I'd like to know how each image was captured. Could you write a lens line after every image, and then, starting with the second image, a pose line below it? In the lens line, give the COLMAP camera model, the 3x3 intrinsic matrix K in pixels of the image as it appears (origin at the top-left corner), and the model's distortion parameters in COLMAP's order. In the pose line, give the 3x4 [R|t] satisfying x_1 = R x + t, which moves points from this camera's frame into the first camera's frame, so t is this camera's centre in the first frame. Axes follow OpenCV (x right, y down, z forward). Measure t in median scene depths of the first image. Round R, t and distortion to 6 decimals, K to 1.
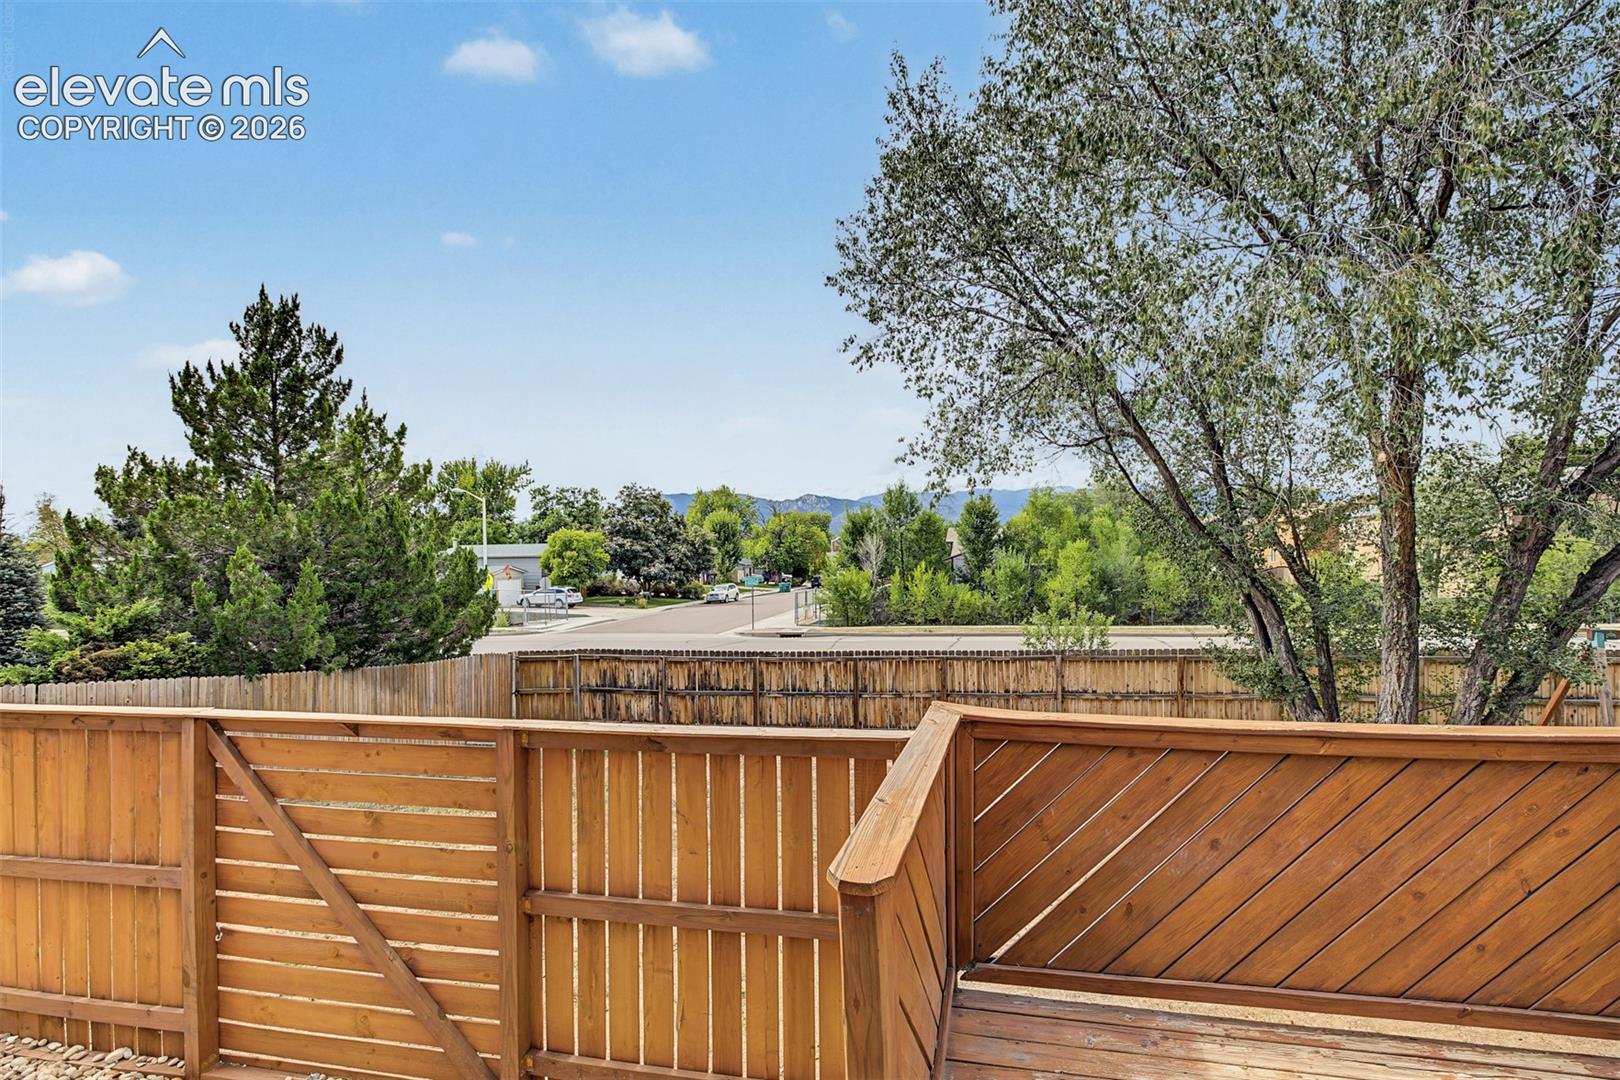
lens RADIAL K [[715.7, 0, 871.0], [0, 715.7, 539.4], [0, 0, 1]] dist [0.001434, -0.000038]
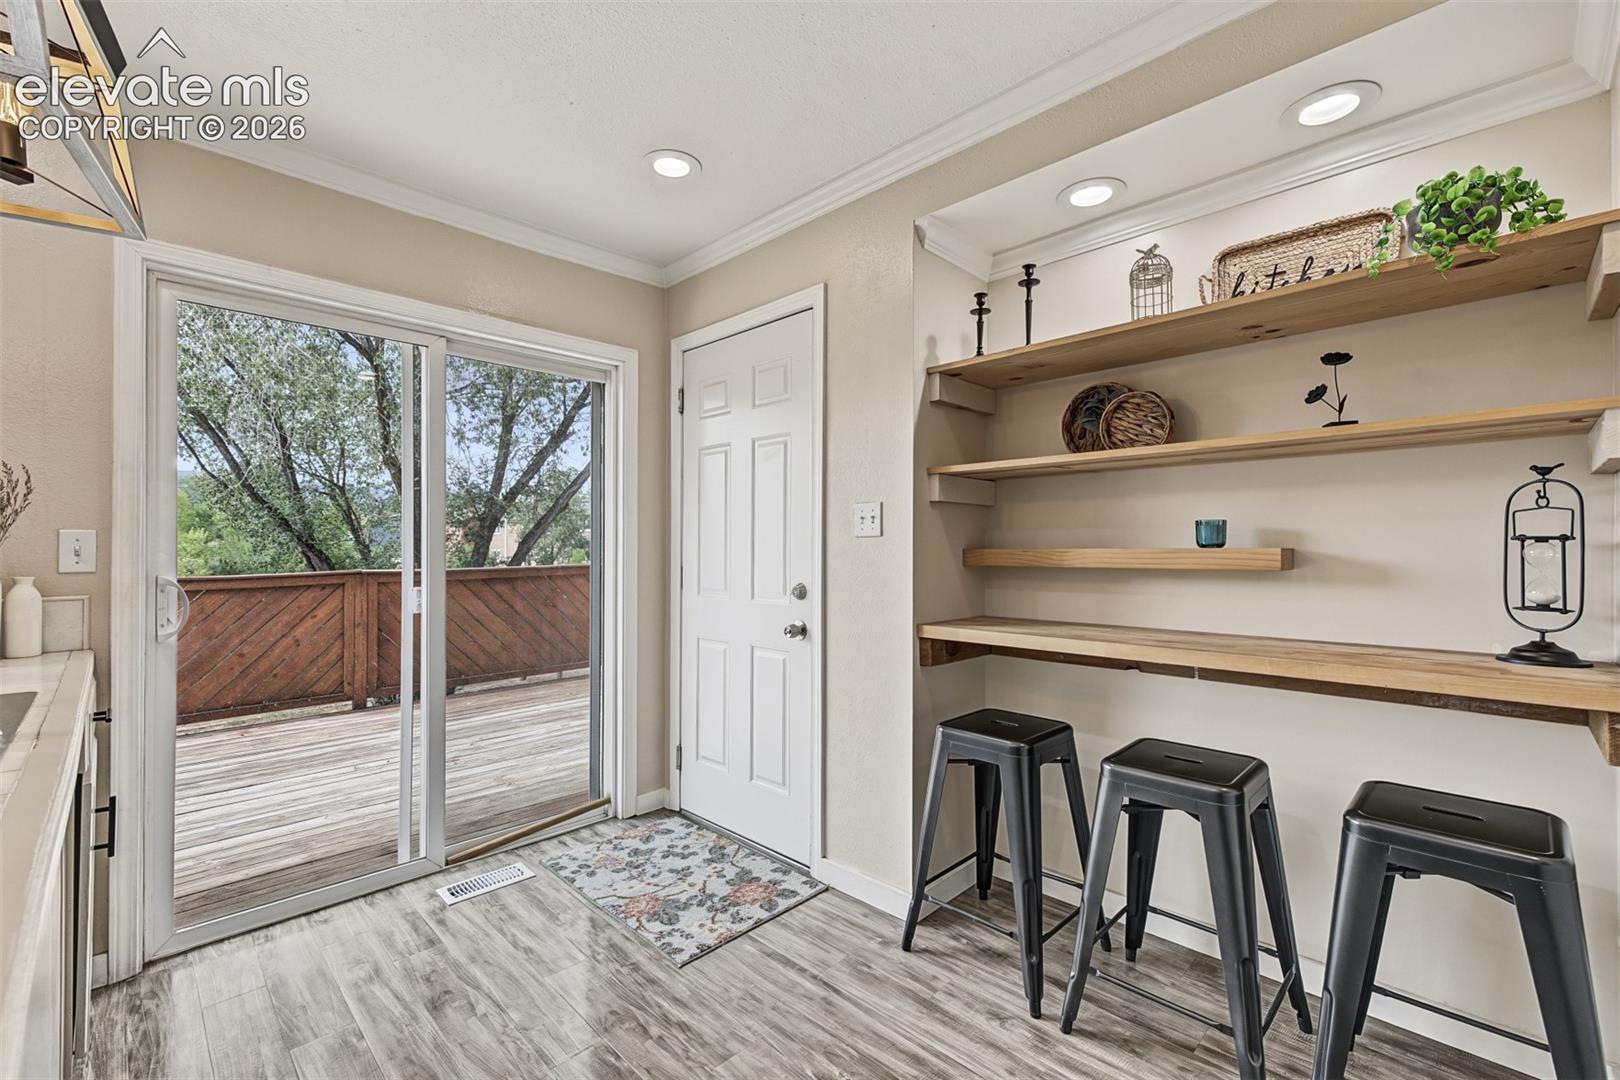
lens RADIAL K [[700.2, 0, 800.6], [0, 700.2, 534.7], [0, 0, 1]] dist [0.006492, -0.000164]
pose [[0.565266, 0.025010, 0.824529, -0.001890], [-0.018298, 0.999675, -0.017778, 0.011813], [-0.824706, -0.005038, 0.565540, -0.122270]]
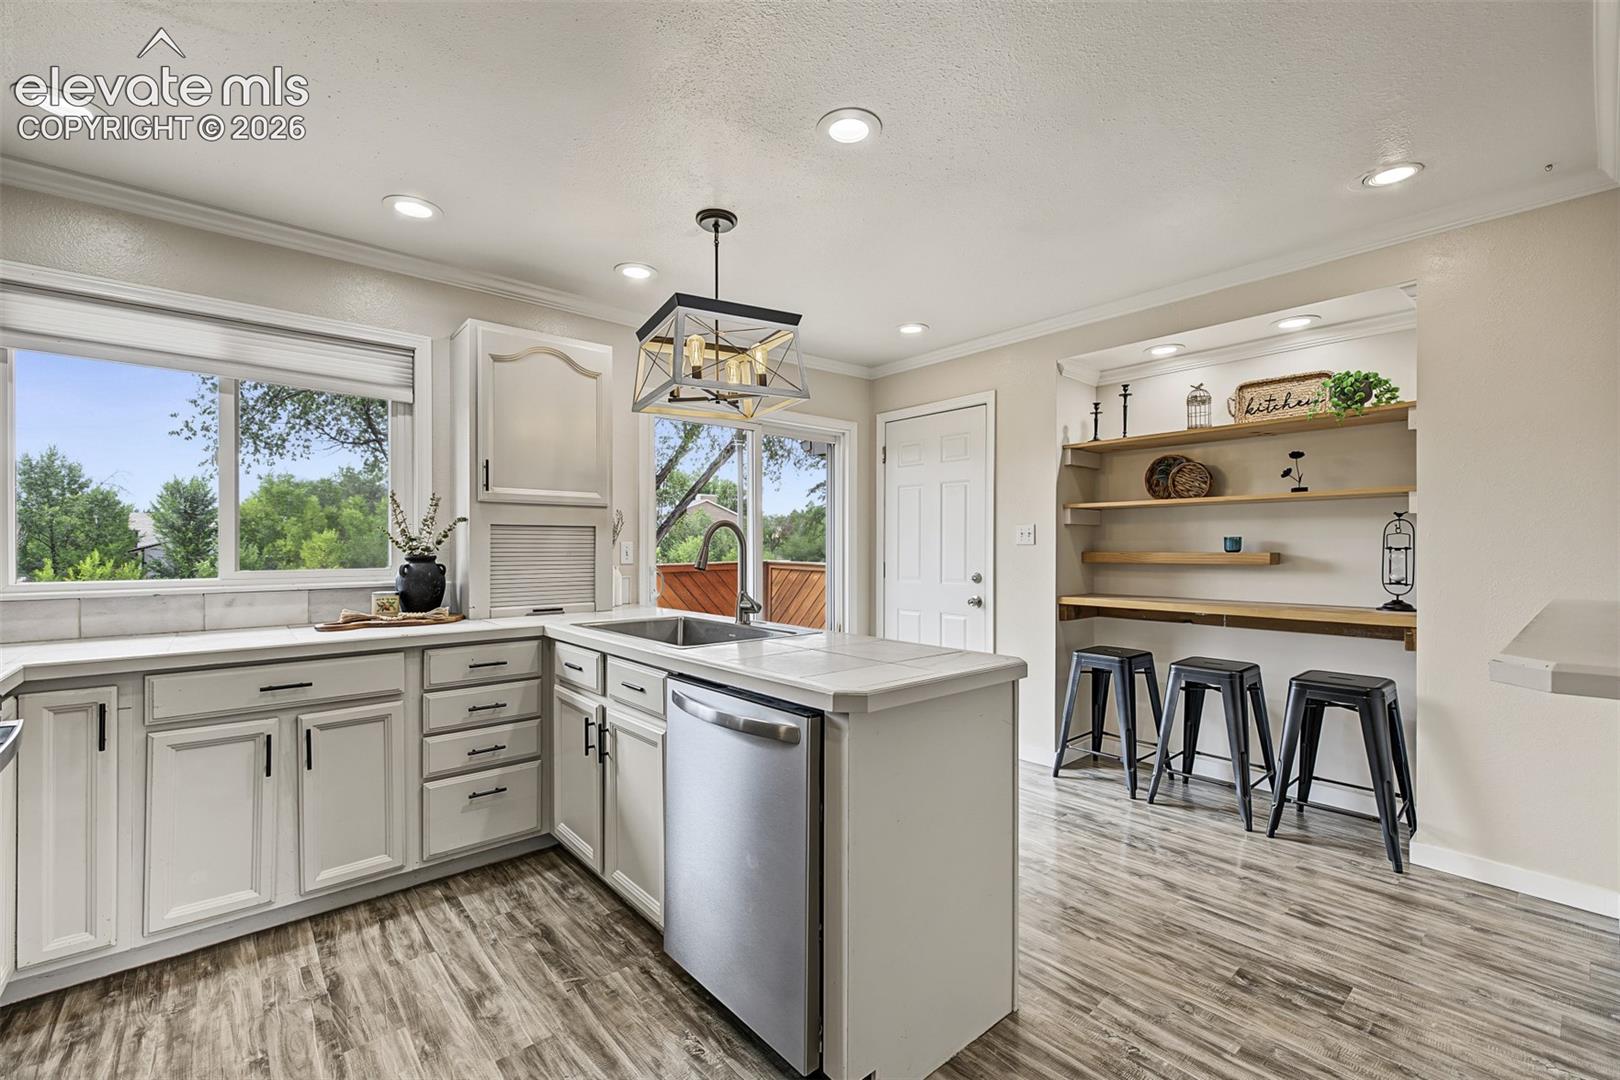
lens RADIAL K [[690.3, 0, 807.5], [0, 690.3, 540.4], [0, 0, 1]] dist [0.006805, -0.000500]
pose [[0.617847, 0.019123, 0.786066, -0.060788], [-0.020108, 0.999762, -0.008517, 0.011594], [-0.786041, -0.010544, 0.618084, -0.132333]]
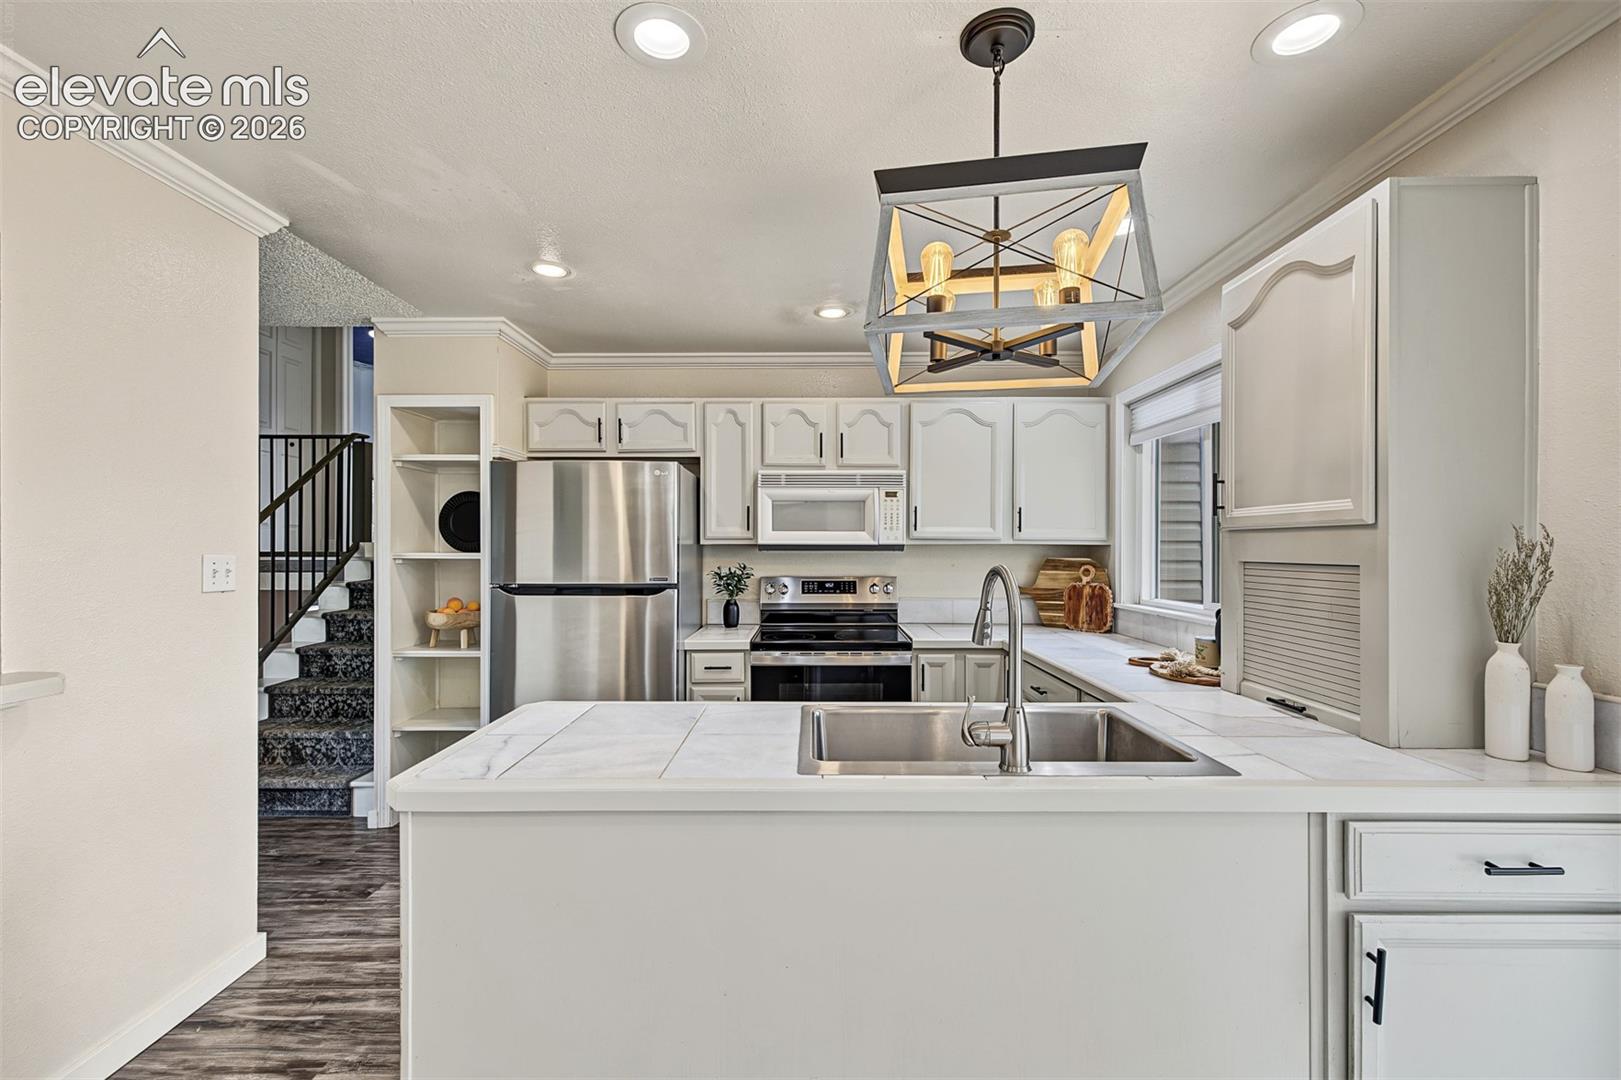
lens RADIAL K [[687.3, 0, 813.4], [0, 687.3, 541.8], [0, 0, 1]] dist [0.006231, -0.000926]
pose [[0.190912, 0.003185, -0.981602, 0.045733], [0.014642, 0.999874, 0.006092, 0.006595], [0.981498, -0.015535, 0.190842, -0.092516]]
